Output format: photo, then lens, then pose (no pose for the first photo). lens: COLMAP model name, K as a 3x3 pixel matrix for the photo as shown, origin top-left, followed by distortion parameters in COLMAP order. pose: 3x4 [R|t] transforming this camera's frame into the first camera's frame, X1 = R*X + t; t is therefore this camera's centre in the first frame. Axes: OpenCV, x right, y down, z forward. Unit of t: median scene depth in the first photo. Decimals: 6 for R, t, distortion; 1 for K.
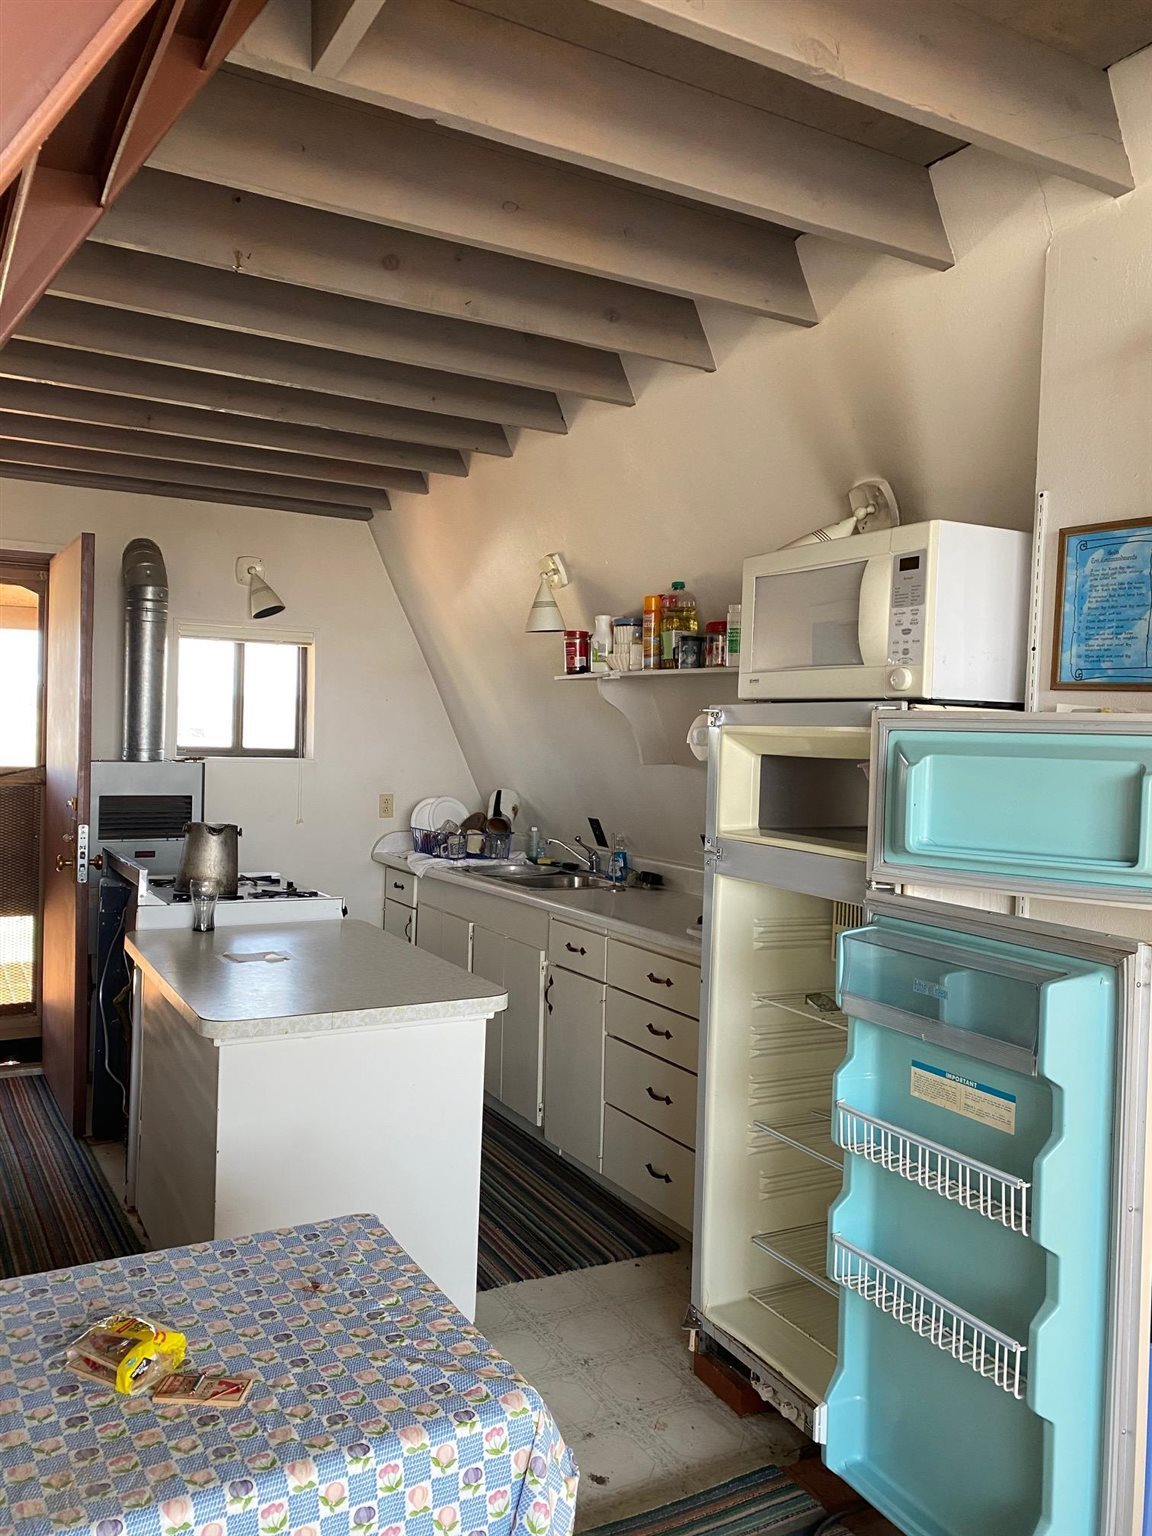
lens RADIAL K [[1165.8, 0, 568.6], [0, 1165.8, 765.9], [0, 0, 1]] dist [0.048709, -0.056176]
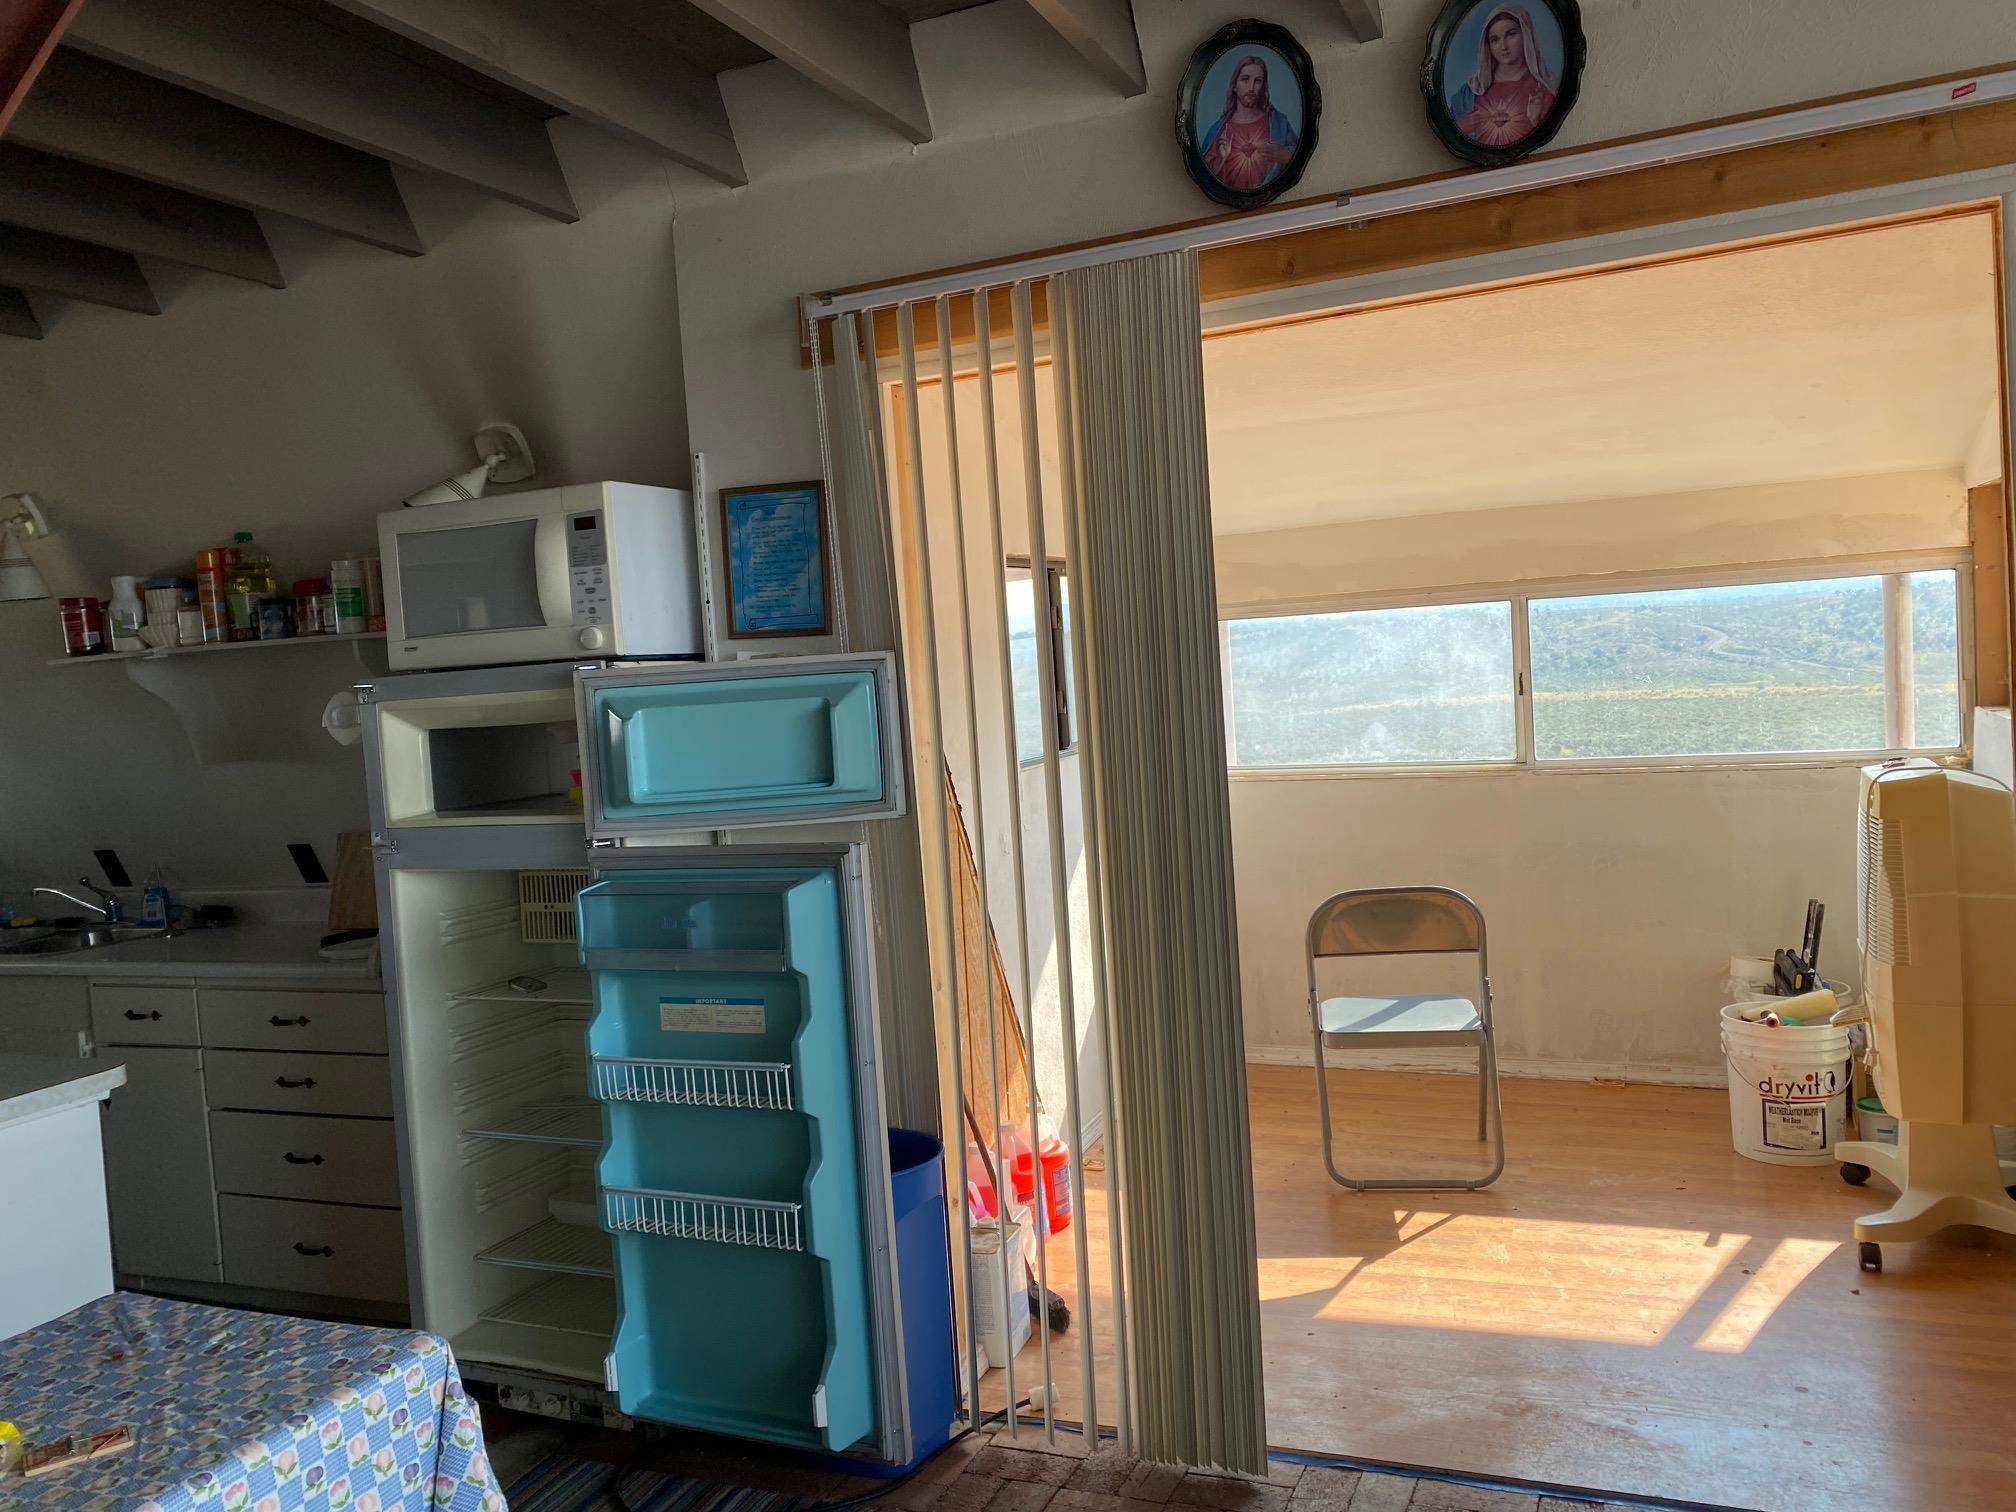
lens RADIAL K [[1530.1, 0, 1011.0], [0, 1530.1, 749.4], [0, 0, 1]] dist [0.048709, -0.056176]
pose [[0.787063, -0.112220, 0.606579, -0.242866], [0.107147, 0.993237, 0.044725, 0.000556], [-0.607496, 0.029792, 0.793764, -0.262760]]
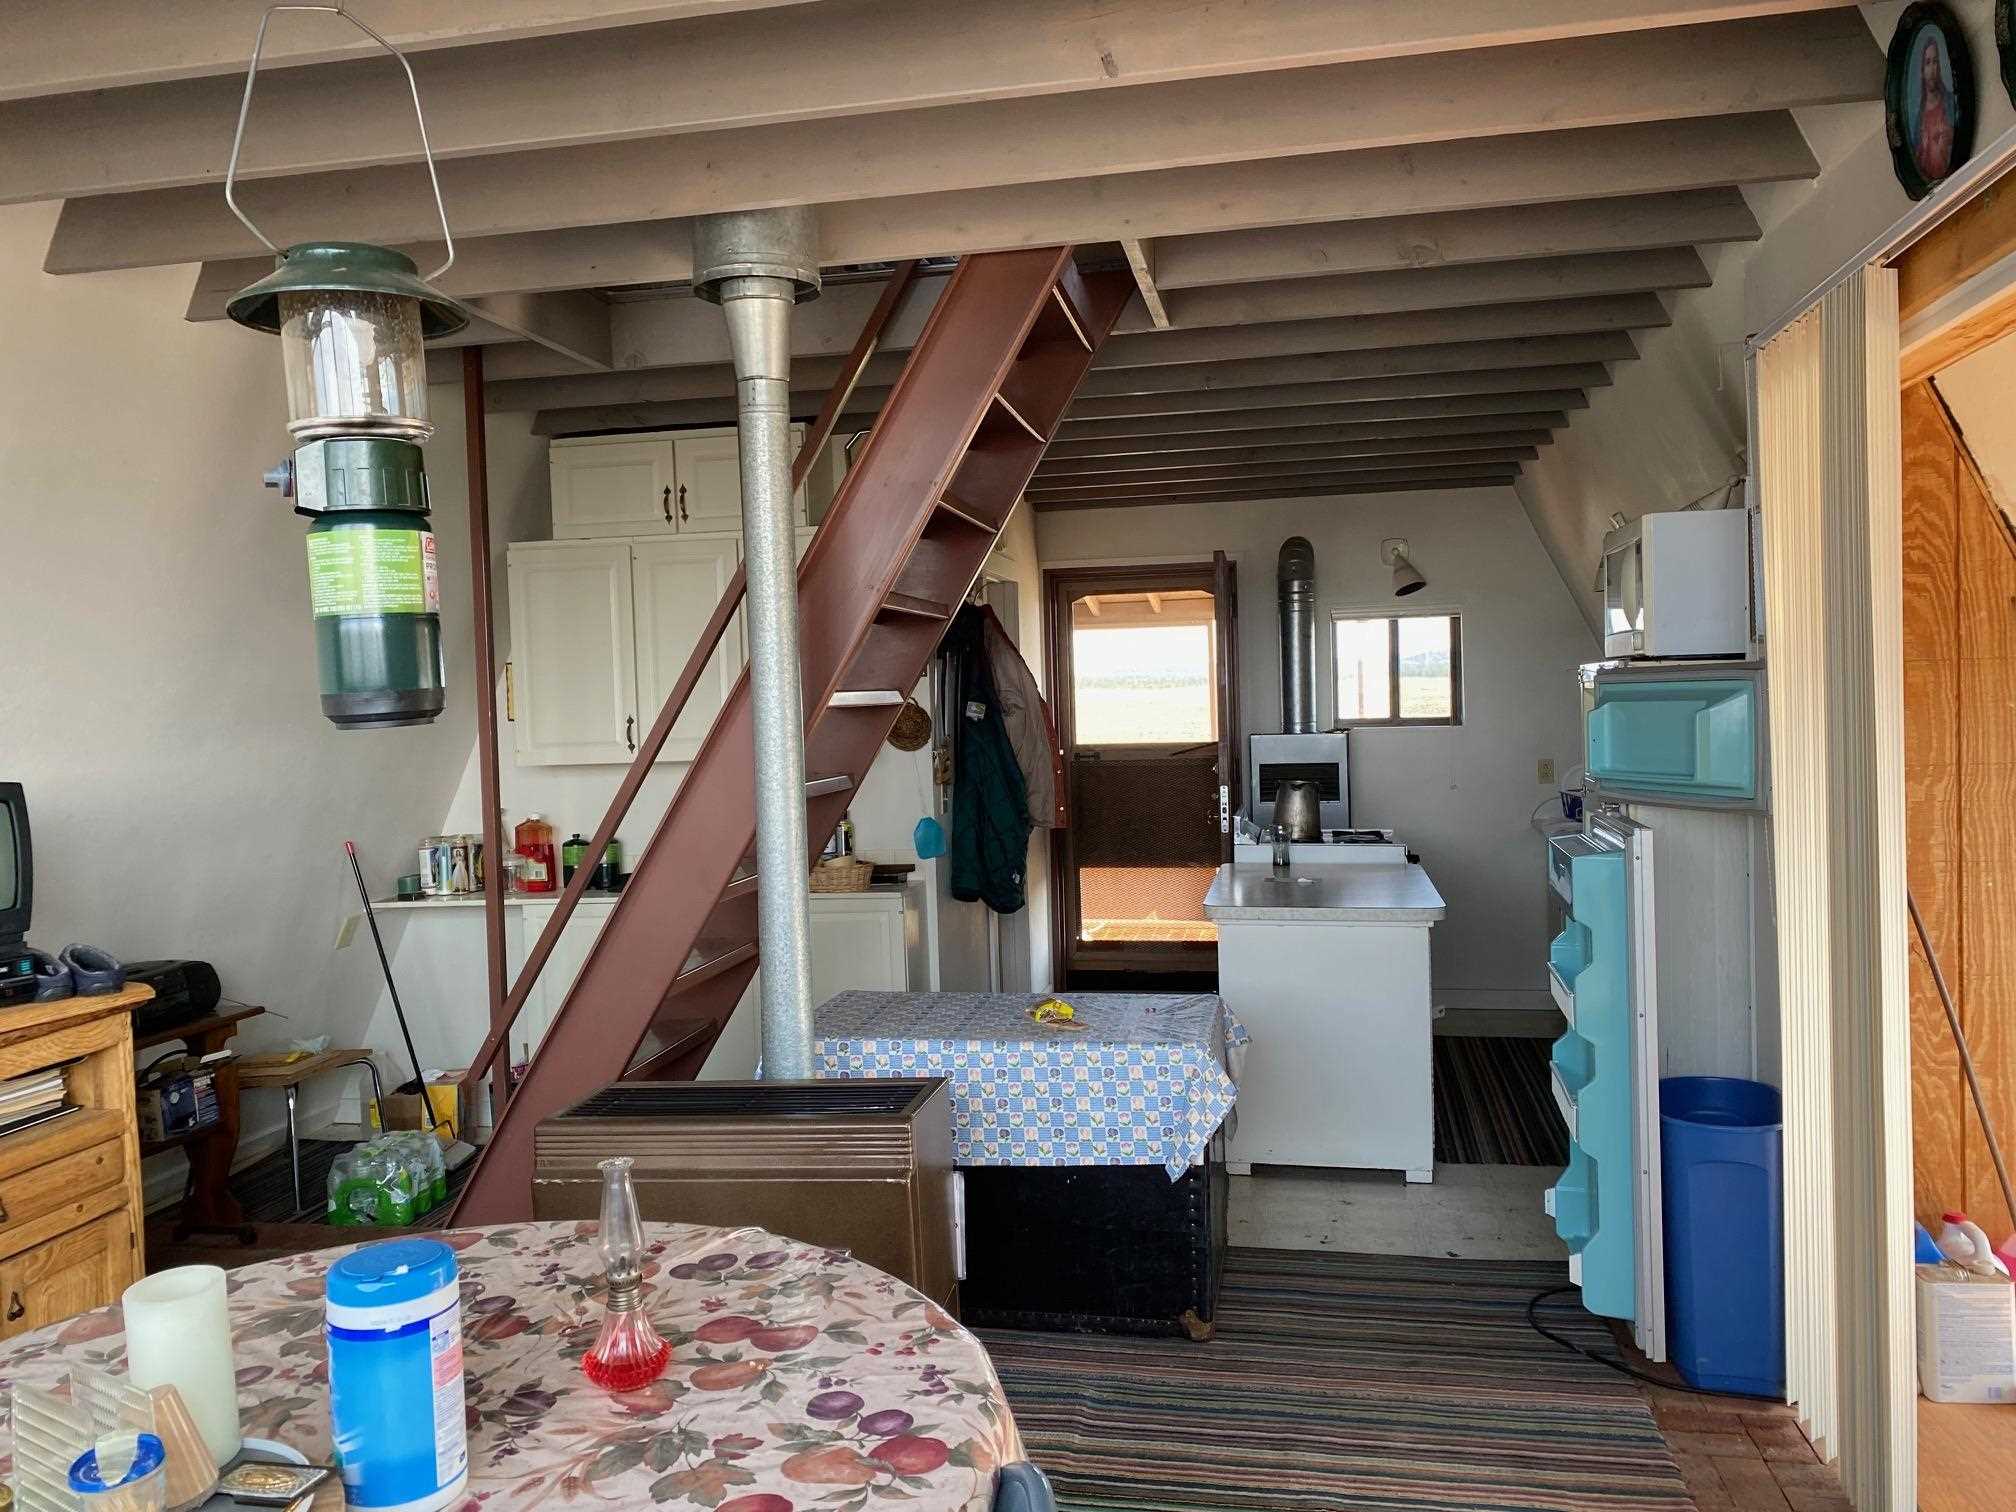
lens RADIAL K [[1530.1, 0, 1013.0], [0, 1530.1, 757.6], [0, 0, 1]] dist [0.048709, -0.056176]
pose [[0.763836, -0.027143, -0.644839, 0.827359], [0.032163, 0.999475, -0.003973, 0.035147], [0.644608, -0.017705, 0.764308, -0.681538]]
